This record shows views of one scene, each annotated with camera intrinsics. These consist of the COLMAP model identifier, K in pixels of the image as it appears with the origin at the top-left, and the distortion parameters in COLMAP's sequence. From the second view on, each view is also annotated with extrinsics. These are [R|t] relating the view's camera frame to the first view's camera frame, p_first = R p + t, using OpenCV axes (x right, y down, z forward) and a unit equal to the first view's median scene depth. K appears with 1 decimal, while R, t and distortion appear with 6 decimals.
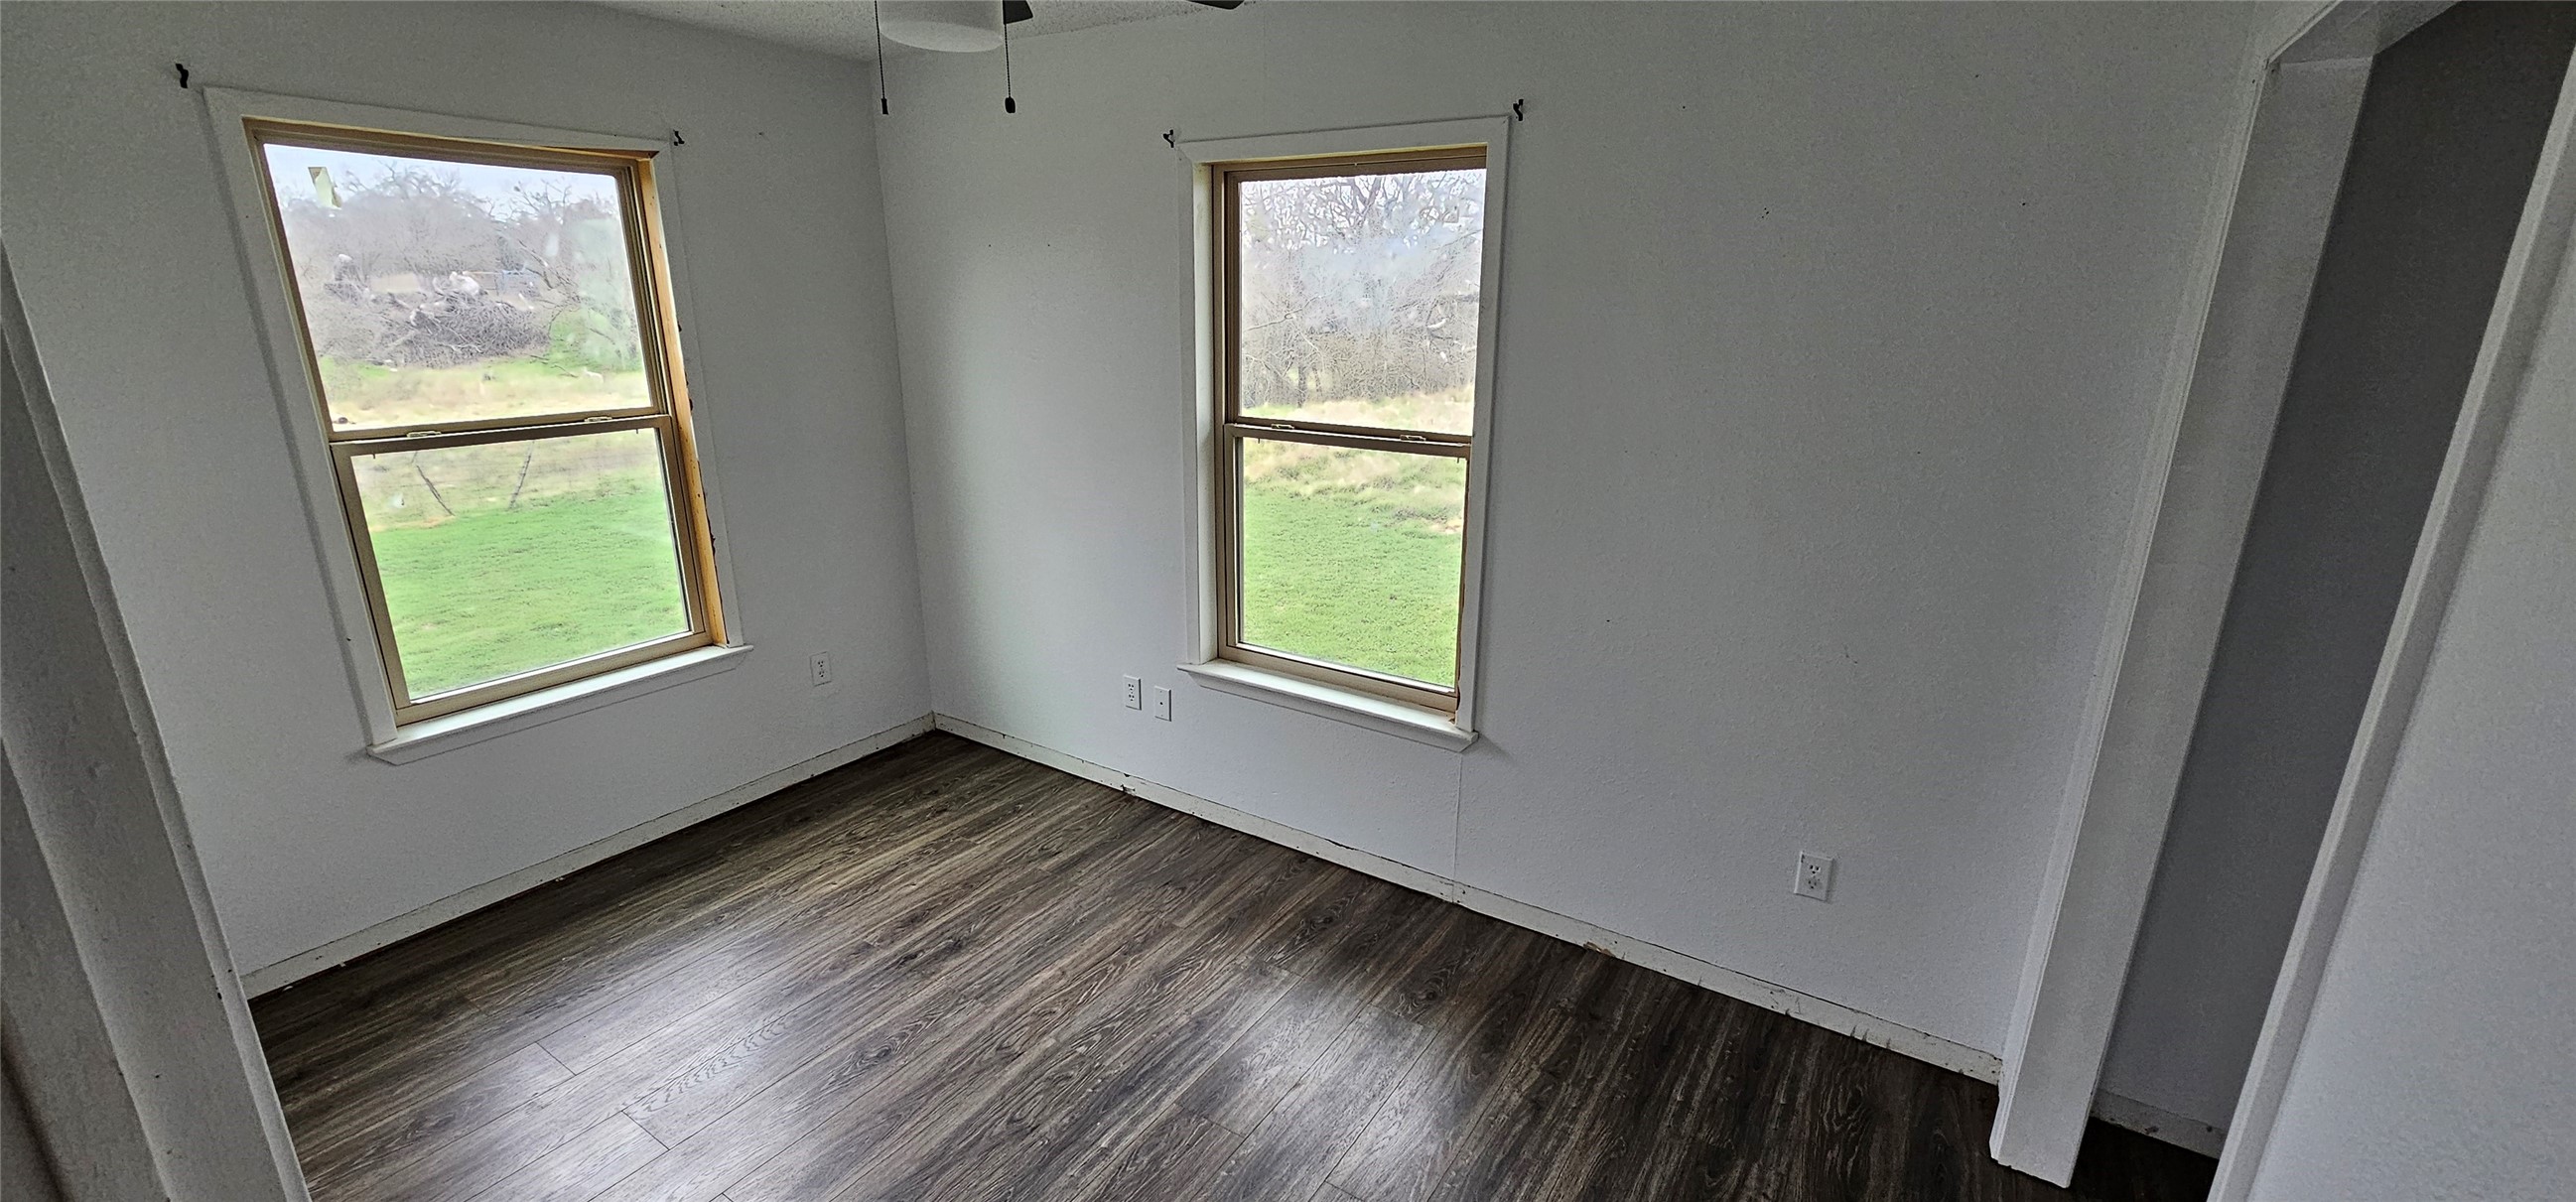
lens RADIAL K [[1052.2, 0, 1299.0], [0, 1052.2, 603.9], [0, 0, 1]] dist [-0.004852, 0.001748]
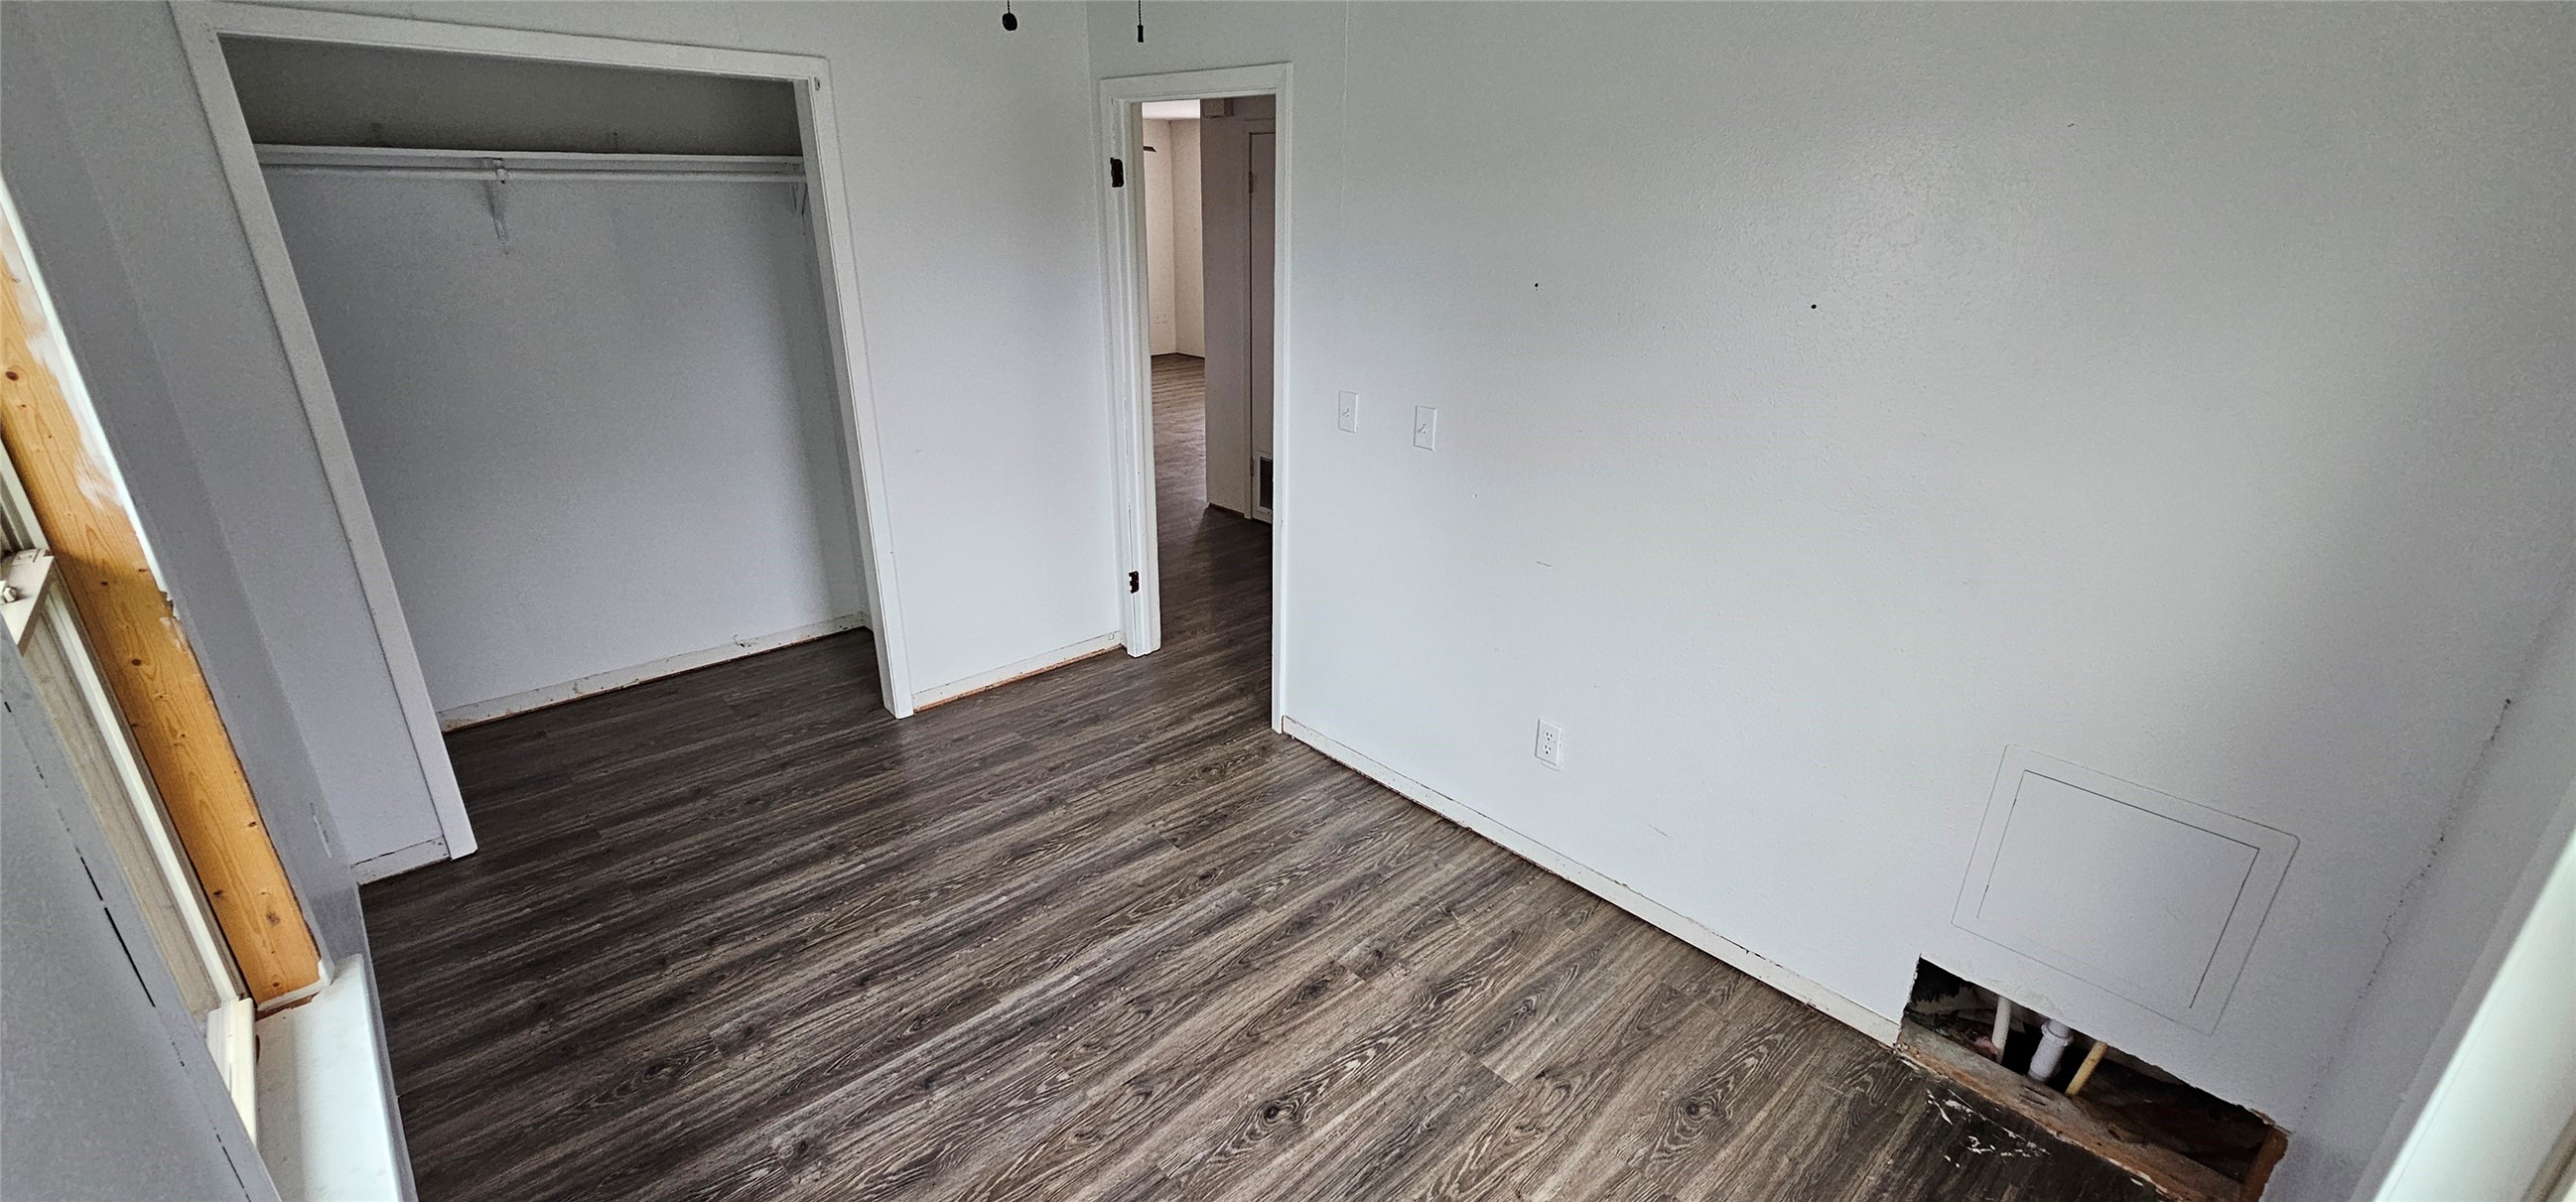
lens RADIAL K [[1052.2, 0, 1316.4], [0, 1052.2, 614.9], [0, 0, 1]] dist [-0.004852, 0.001748]
pose [[-0.973860, -0.109994, 0.198739, -0.507123], [0.037567, 0.784892, 0.618493, -0.406436], [-0.224019, 0.609792, -0.760243, 1.271324]]
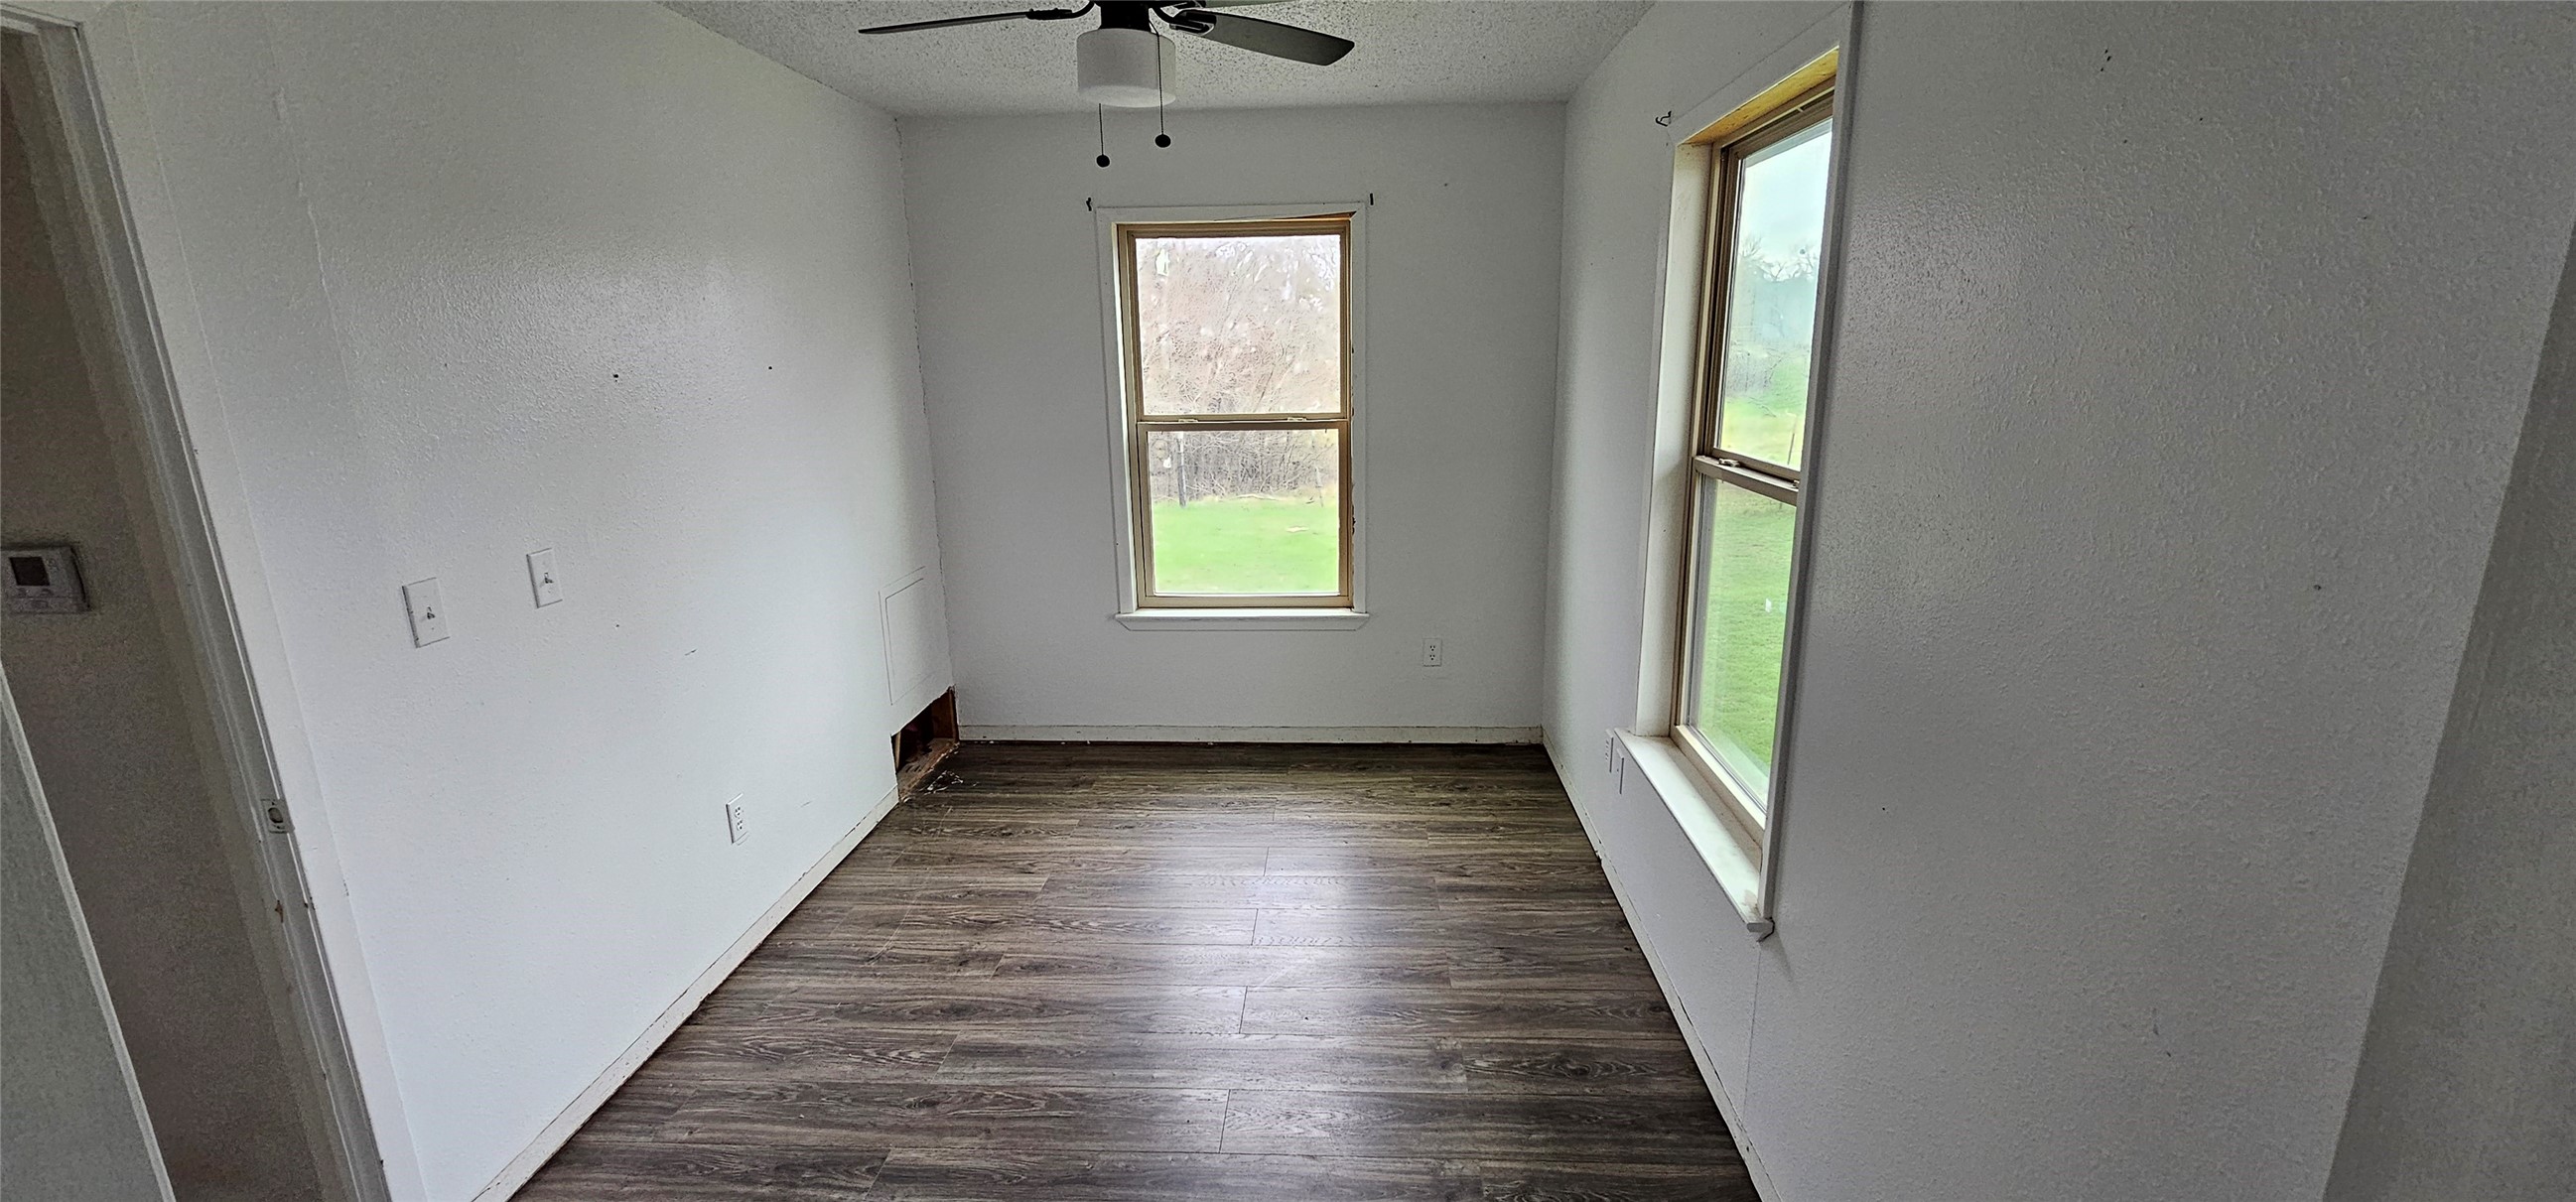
lens RADIAL K [[1052.2, 0, 1301.6], [0, 1052.2, 600.7], [0, 0, 1]] dist [-0.004852, 0.001748]
pose [[0.504829, 0.181255, -0.843975, 0.576177], [-0.224302, 0.971667, 0.074511, -0.061020], [0.833568, 0.151690, 0.531182, 0.385047]]
